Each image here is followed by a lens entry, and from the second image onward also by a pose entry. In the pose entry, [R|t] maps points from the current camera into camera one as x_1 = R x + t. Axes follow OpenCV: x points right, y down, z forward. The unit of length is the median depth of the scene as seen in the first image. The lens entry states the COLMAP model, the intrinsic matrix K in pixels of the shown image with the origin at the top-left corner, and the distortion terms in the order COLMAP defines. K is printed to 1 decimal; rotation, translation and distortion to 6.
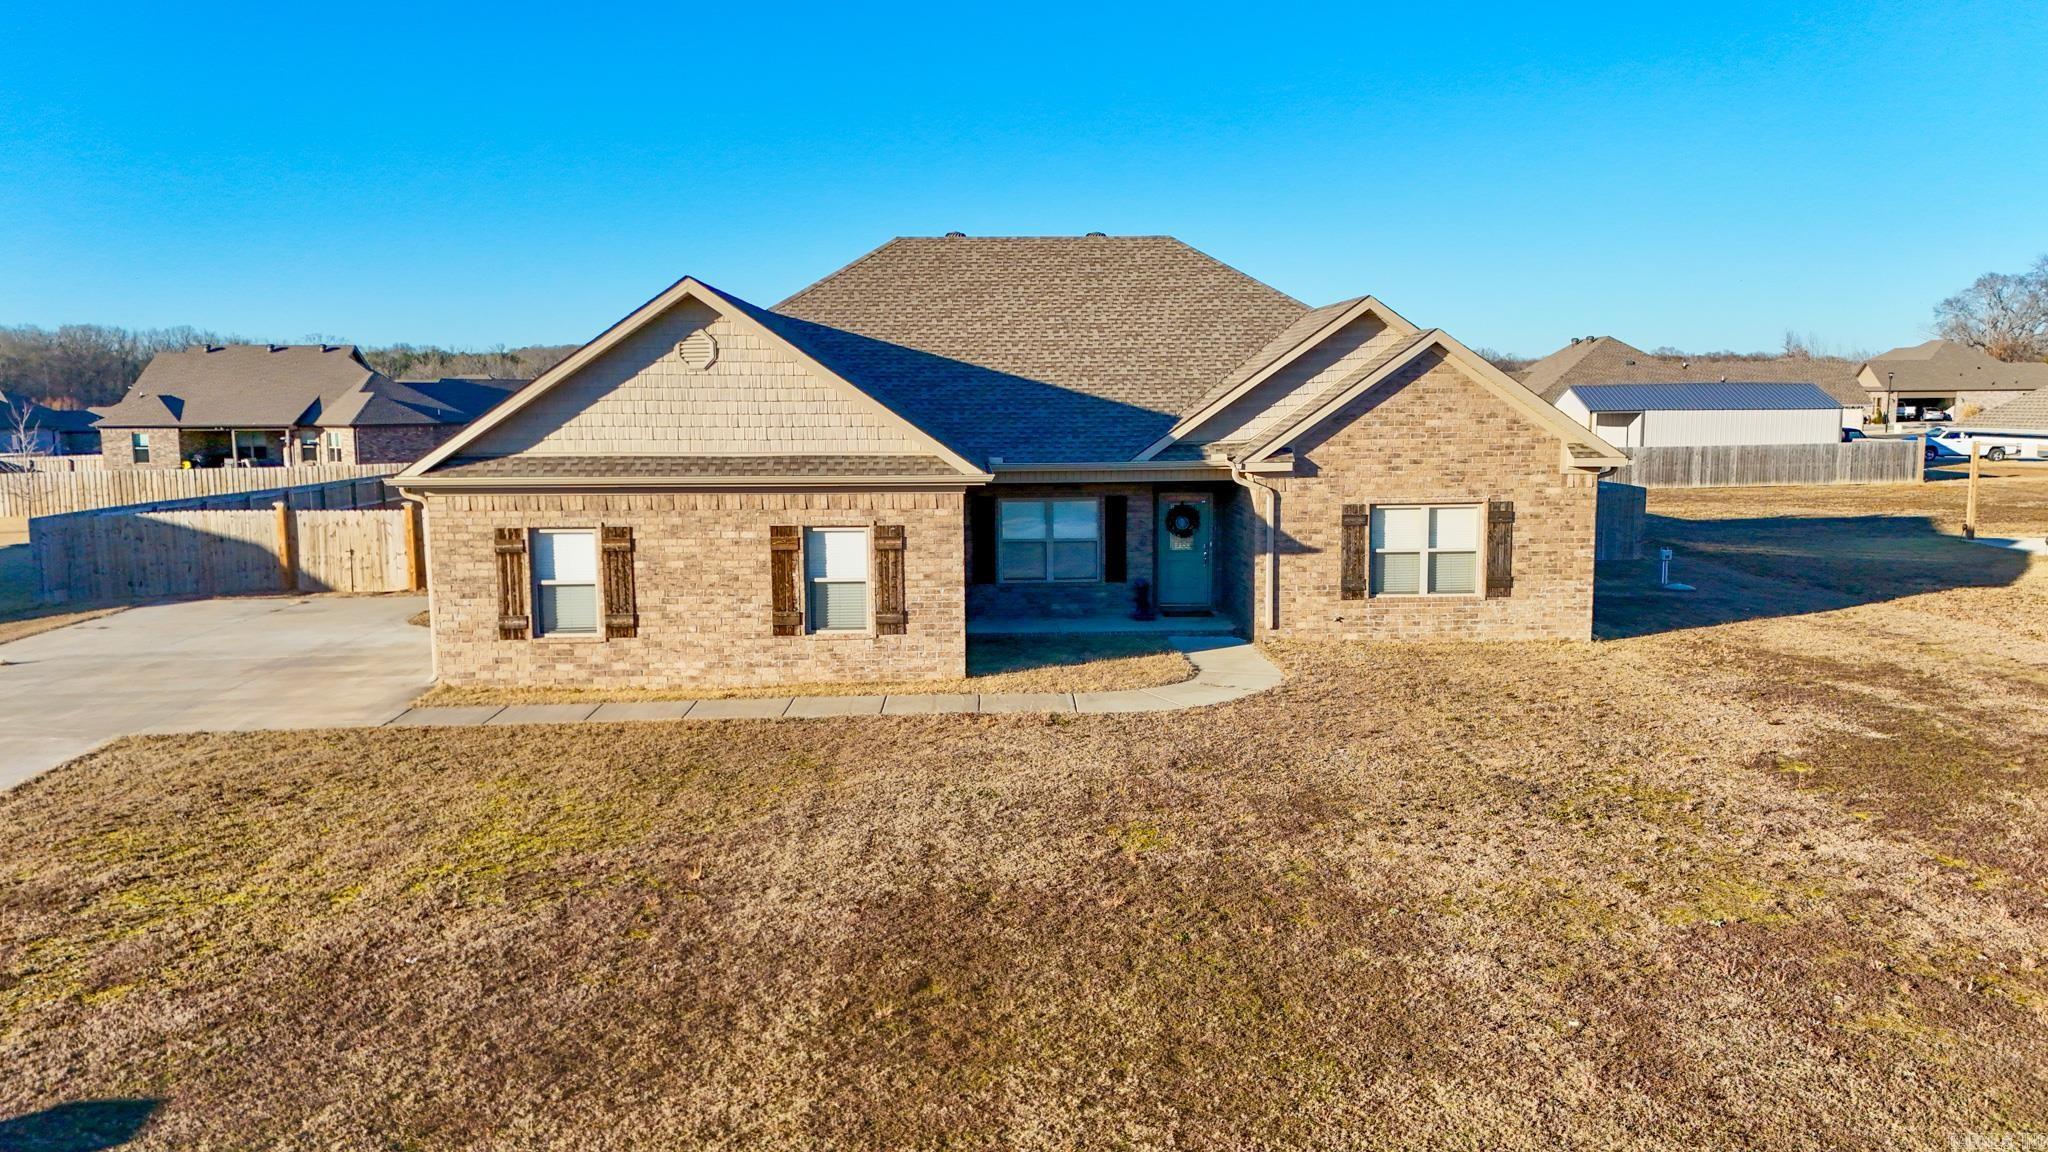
lens RADIAL K [[1477.8, 0, 1030.4], [0, 1477.8, 564.5], [0, 0, 1]] dist [0.124949, -0.156263]
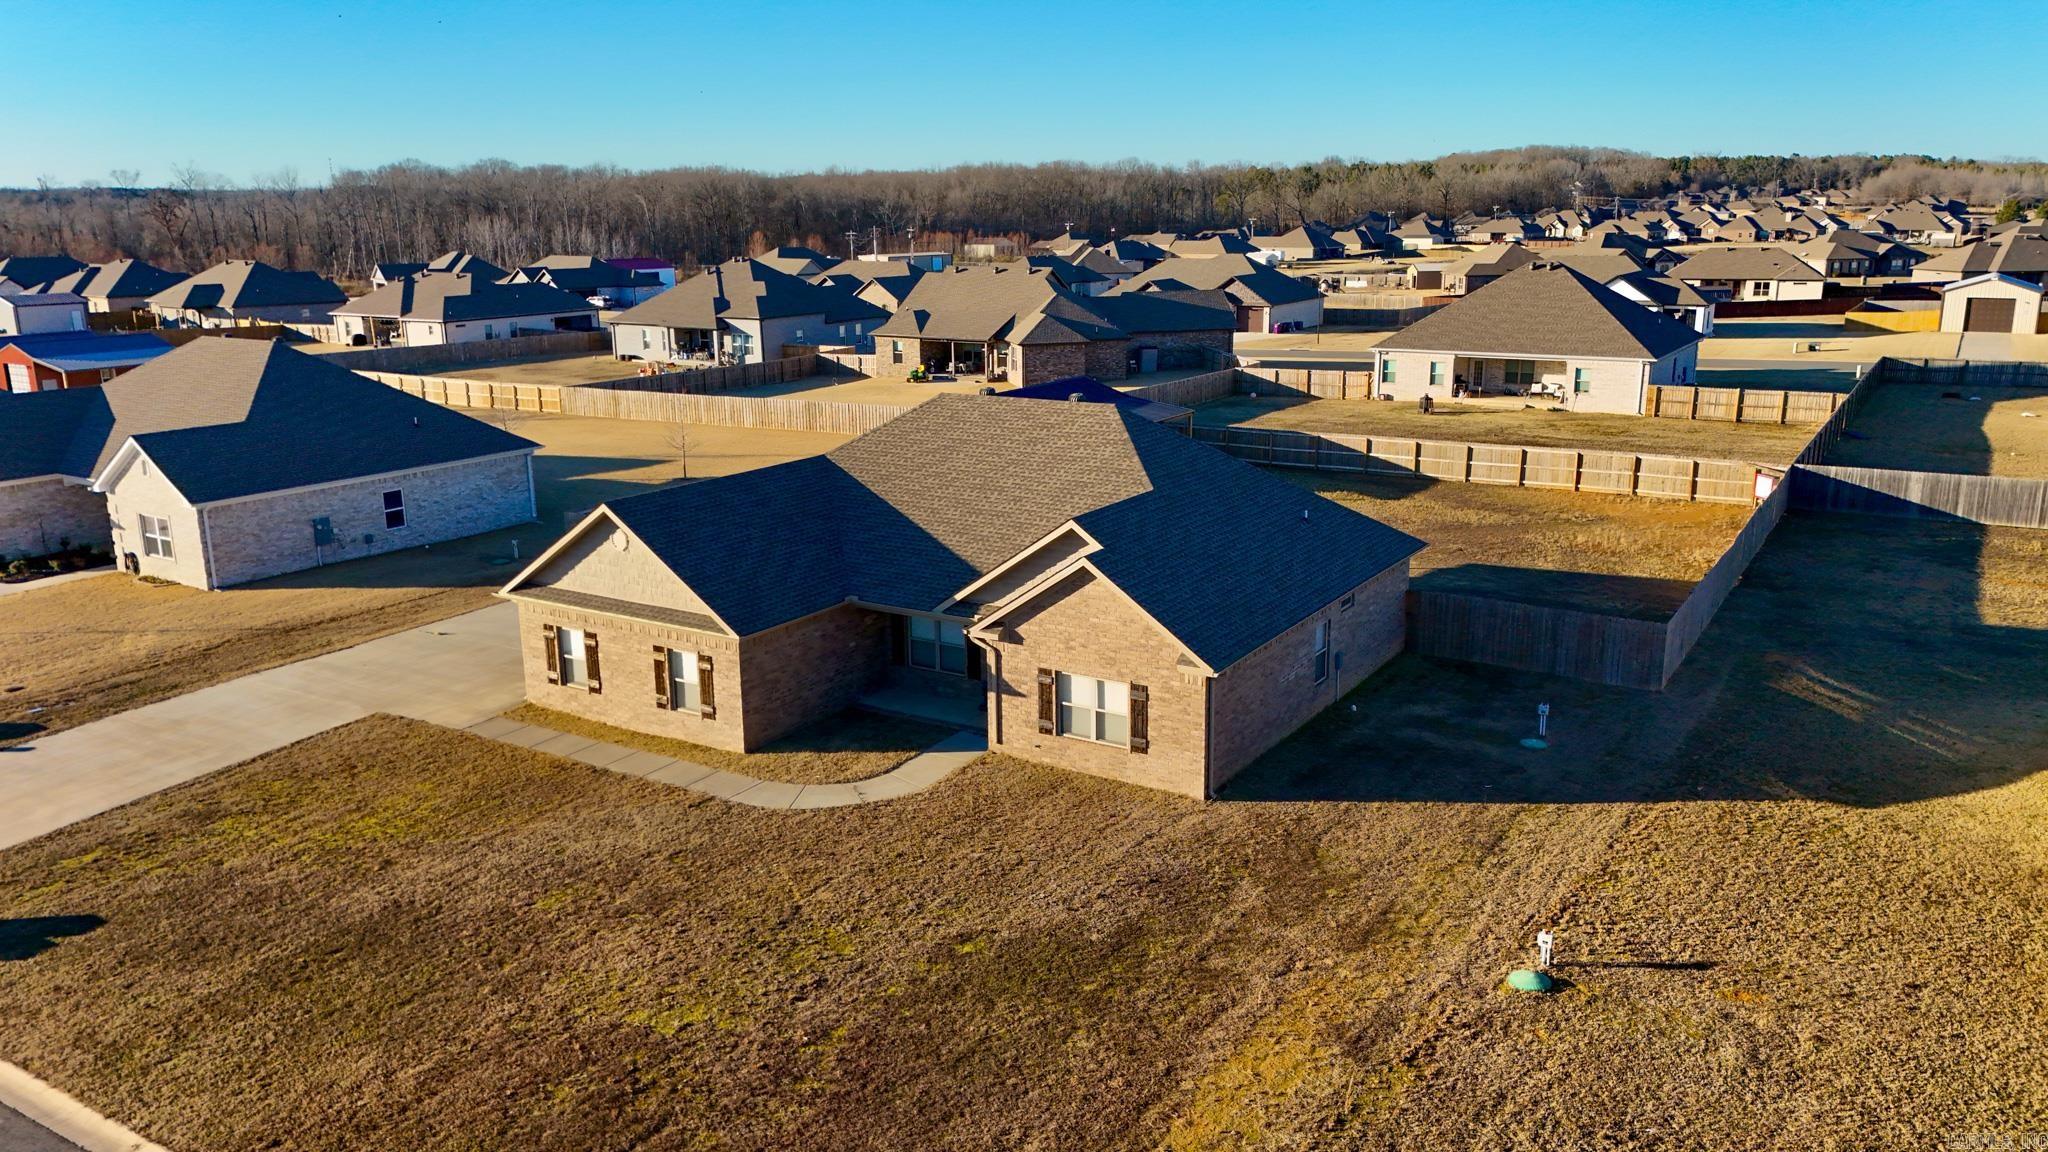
lens RADIAL K [[1477.8, 0, 1030.4], [0, 1477.8, 564.5], [0, 0, 1]] dist [0.124949, -0.156263]
pose [[0.826141, 0.130785, -0.548076, 1.089118], [-0.059125, 0.987441, 0.146507, -0.386888], [0.560353, -0.088631, 0.823498, -0.147368]]
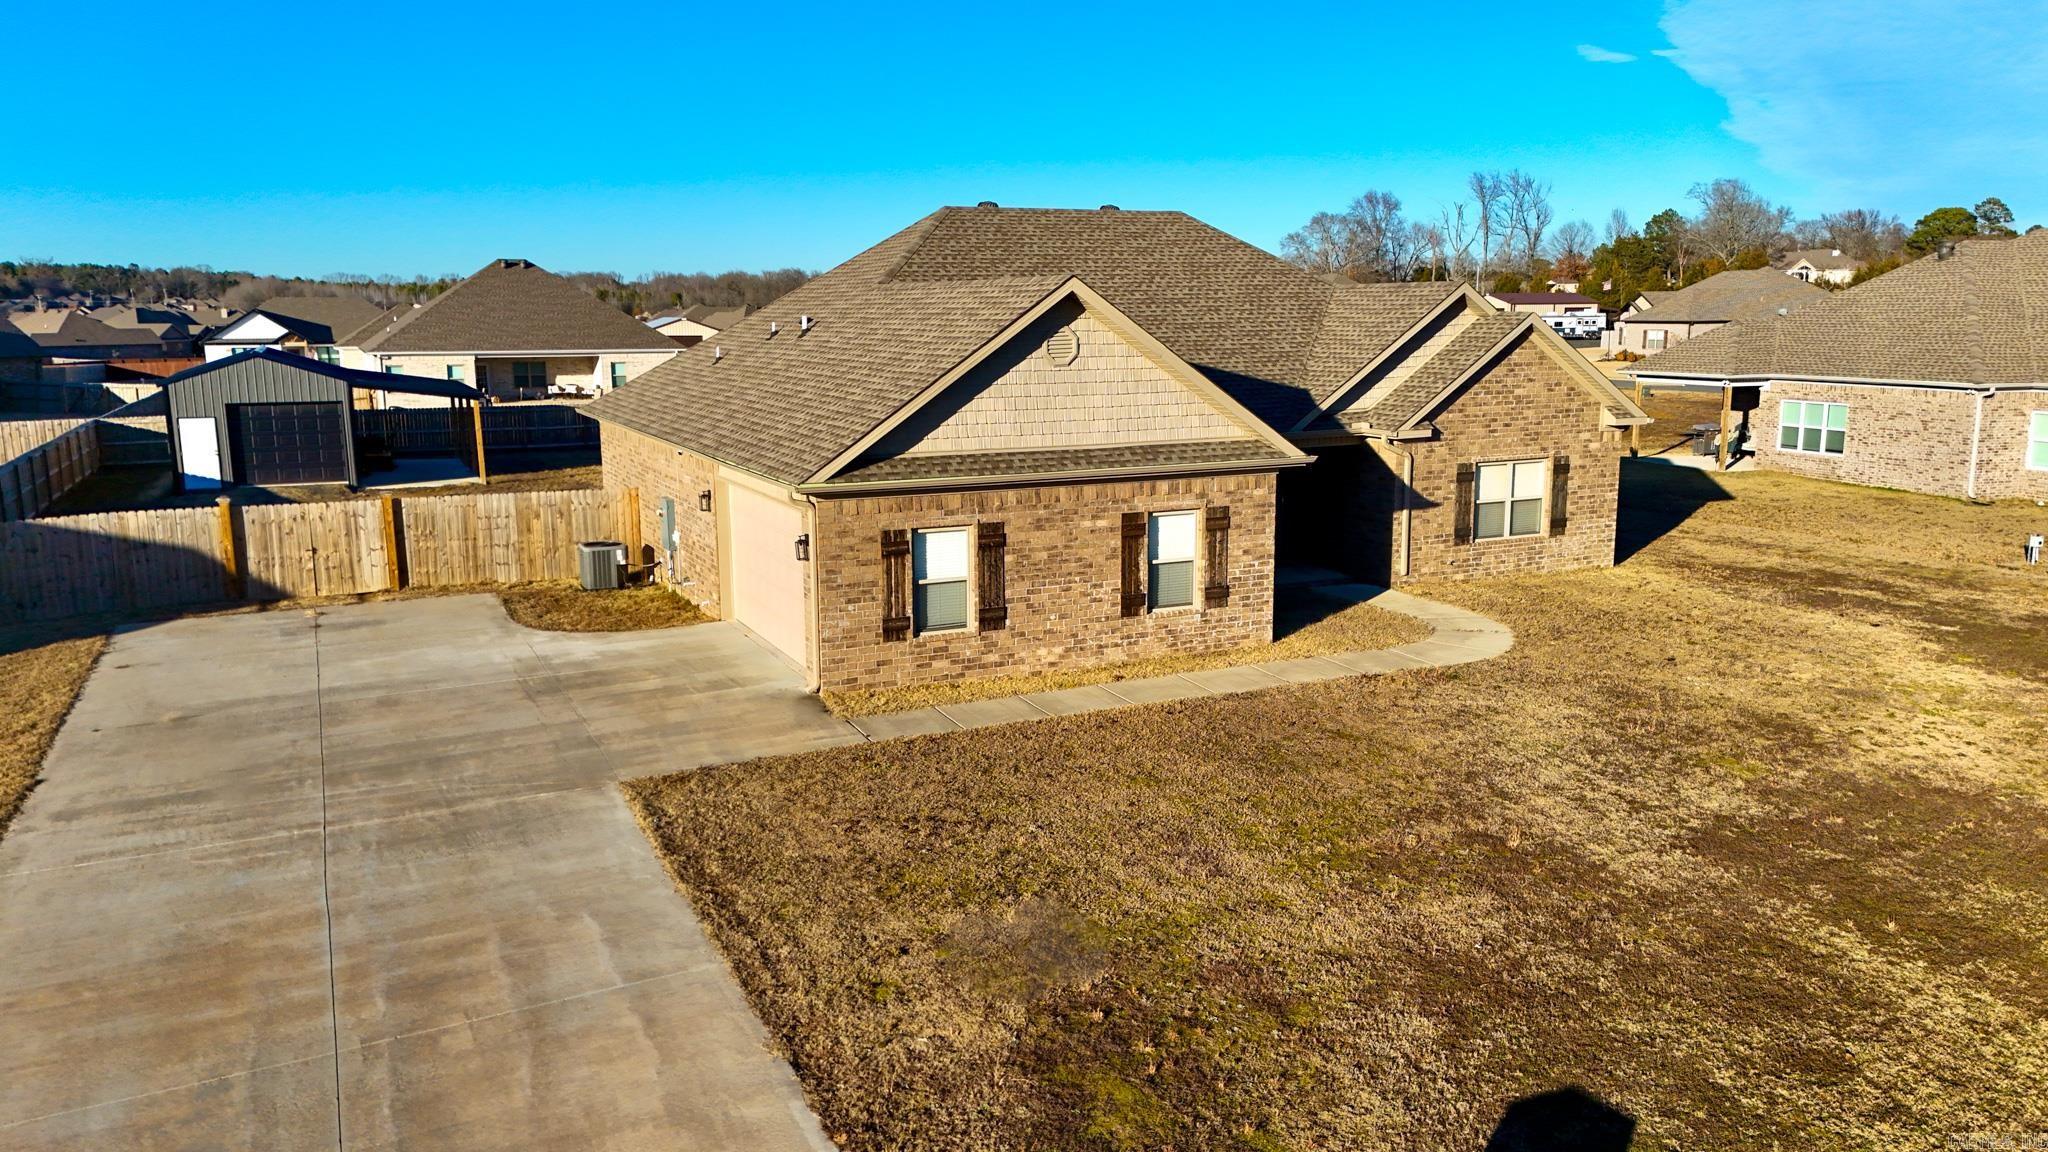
lens RADIAL K [[1477.8, 0, 1030.4], [0, 1477.8, 564.5], [0, 0, 1]] dist [0.124949, -0.156263]
pose [[0.921030, -0.065353, 0.383971, -0.632166], [0.043897, 0.996959, 0.064390, -0.059572], [-0.387011, -0.042450, 0.921097, 0.061580]]
